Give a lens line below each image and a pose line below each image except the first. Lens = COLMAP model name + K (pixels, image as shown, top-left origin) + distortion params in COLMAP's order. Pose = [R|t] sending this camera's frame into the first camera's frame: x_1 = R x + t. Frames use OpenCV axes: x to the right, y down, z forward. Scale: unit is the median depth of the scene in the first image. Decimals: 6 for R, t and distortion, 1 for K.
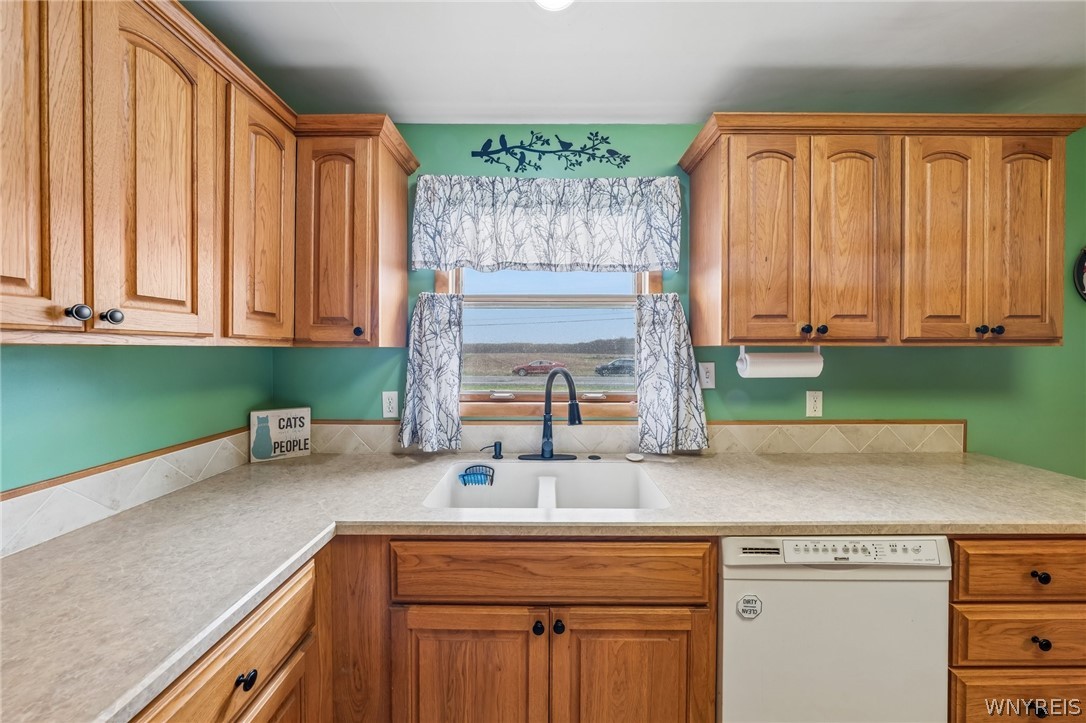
lens RADIAL K [[375.8, 0, 541.0], [0, 375.8, 352.1], [0, 0, 1]] dist [-0.003000, 0.000031]
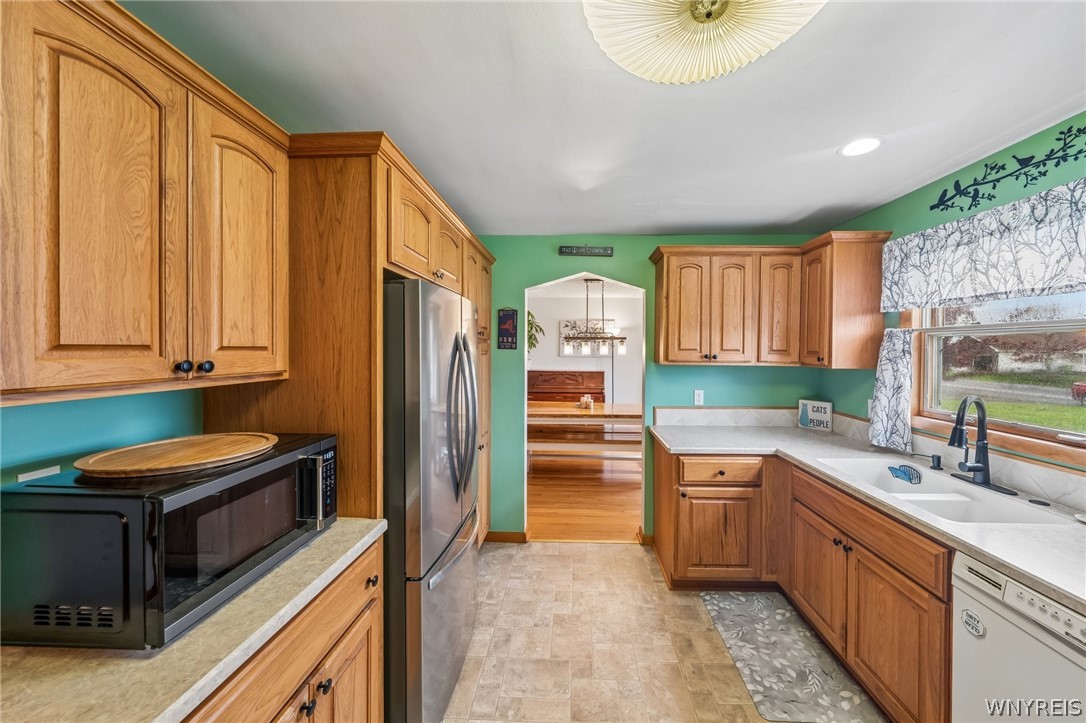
lens RADIAL K [[375.7, 0, 570.7], [0, 375.7, 352.0], [0, 0, 1]] dist [-0.007482, 0.001676]
pose [[-0.013279, 0.005831, -0.999895, 1.062118], [-0.017115, 0.999835, 0.006058, -0.066208], [0.999765, 0.017193, -0.013177, -0.115718]]
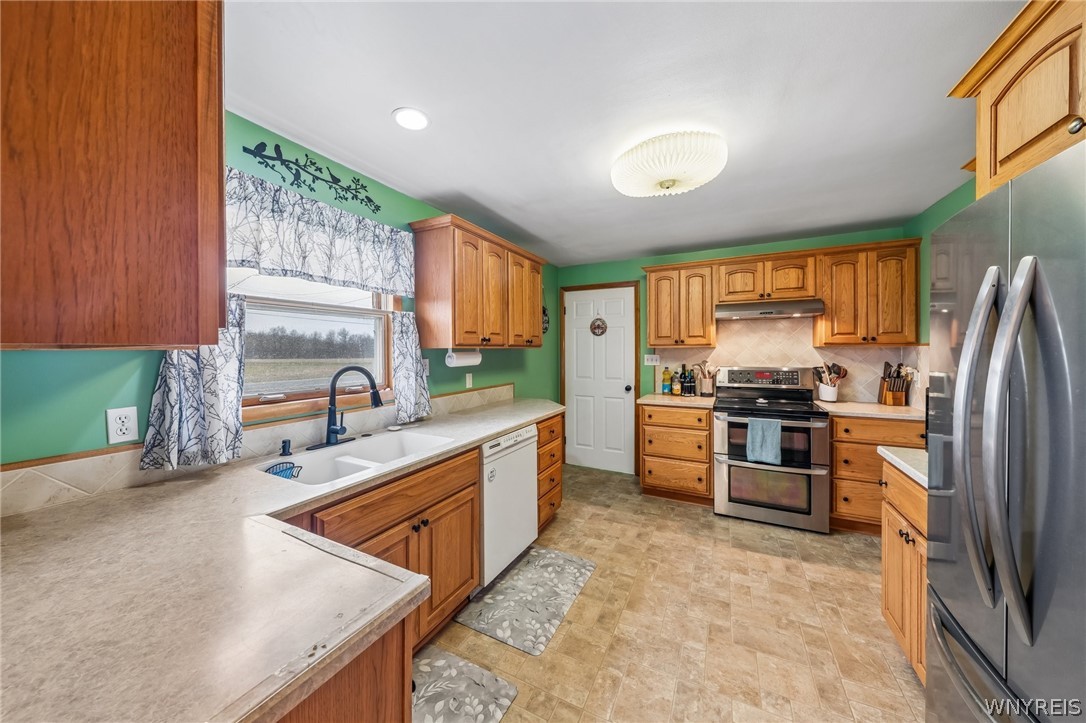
lens RADIAL K [[371.3, 0, 544.9], [0, 371.3, 350.8], [0, 0, 1]] dist [-0.002525, -0.000011]
pose [[0.442156, -0.006825, 0.896912, -0.732394], [0.013488, 0.999909, 0.000960, -0.000909], [-0.896837, 0.011673, 0.442207, -0.111899]]
